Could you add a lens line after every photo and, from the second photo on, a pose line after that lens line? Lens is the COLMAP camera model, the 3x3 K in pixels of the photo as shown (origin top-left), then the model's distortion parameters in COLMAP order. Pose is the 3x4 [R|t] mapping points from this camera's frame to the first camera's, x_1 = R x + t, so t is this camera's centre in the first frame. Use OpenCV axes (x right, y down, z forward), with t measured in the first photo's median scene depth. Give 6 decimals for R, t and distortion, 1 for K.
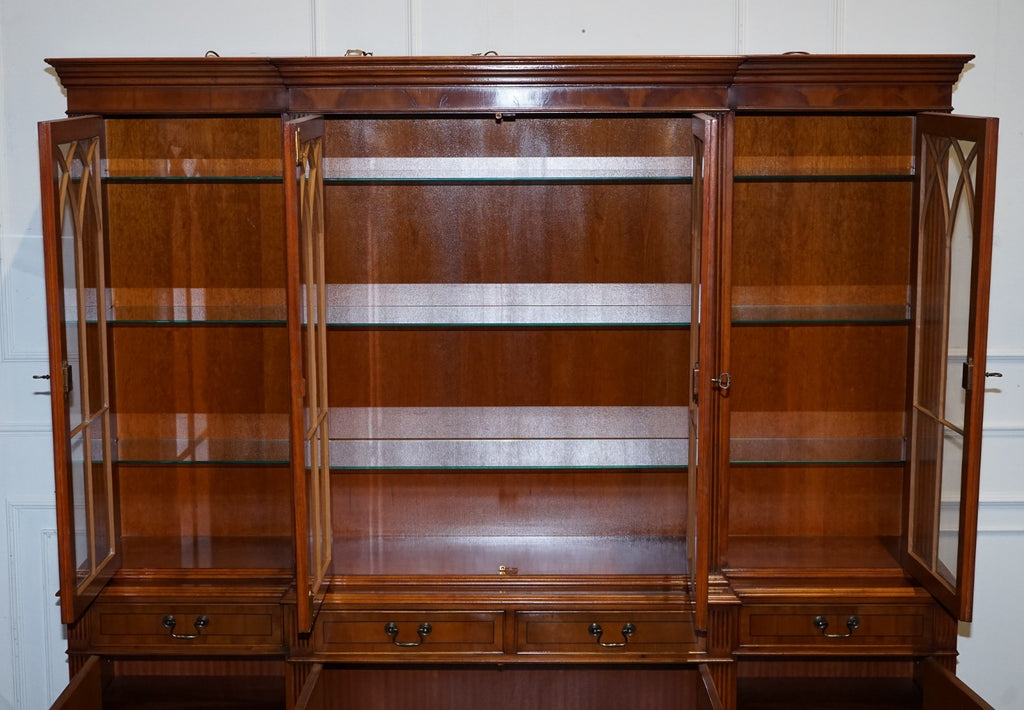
lens RADIAL K [[1722.7, 0, 512.0], [0, 1722.7, 355.0], [0, 0, 1]] dist [0.017618, -0.104441]
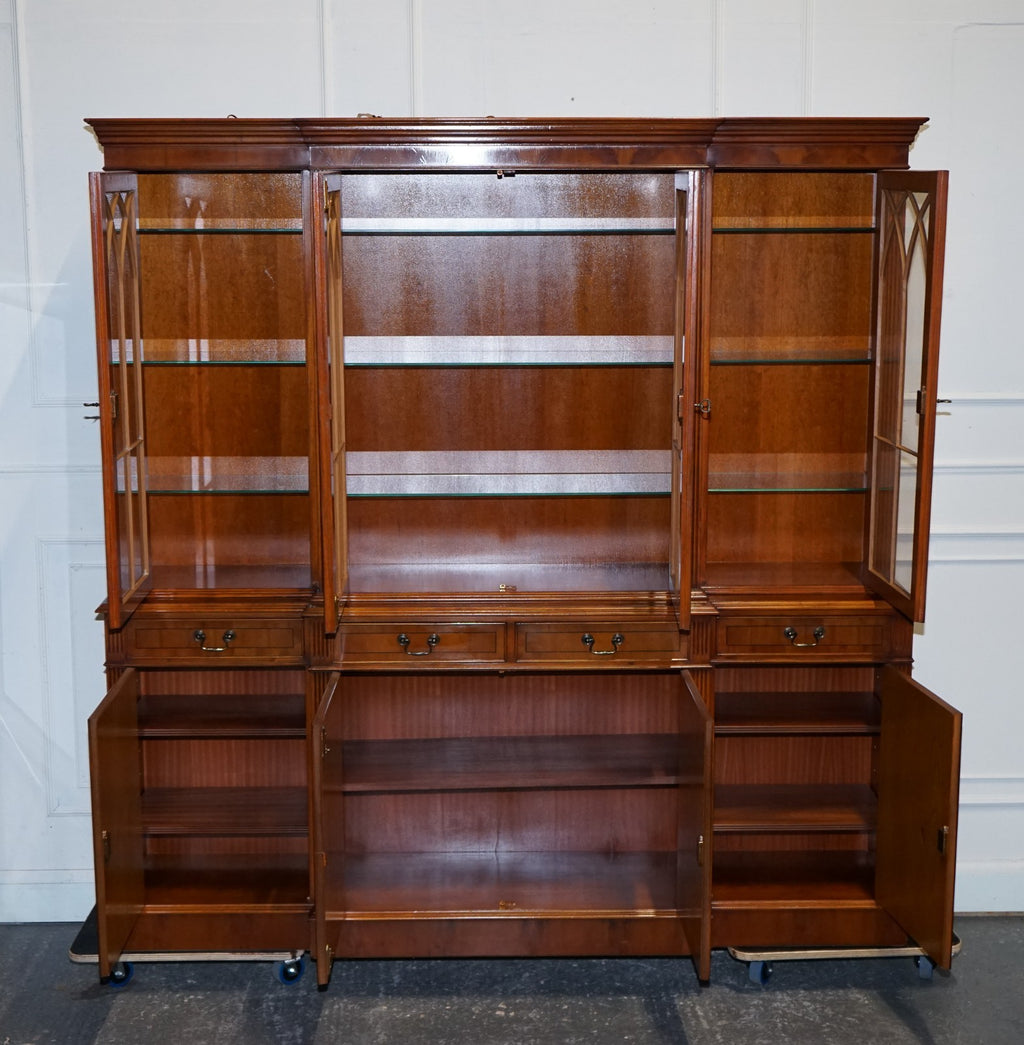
lens RADIAL K [[1842.6, 0, 512.0], [0, 1842.6, 522.5], [0, 0, 1]] dist [0.021130, -0.029166]
pose [[0.999535, -0.002949, 0.030348, -0.035685], [0.002411, 0.999840, 0.017751, 0.062808], [-0.030395, -0.017669, 0.999382, -0.178481]]
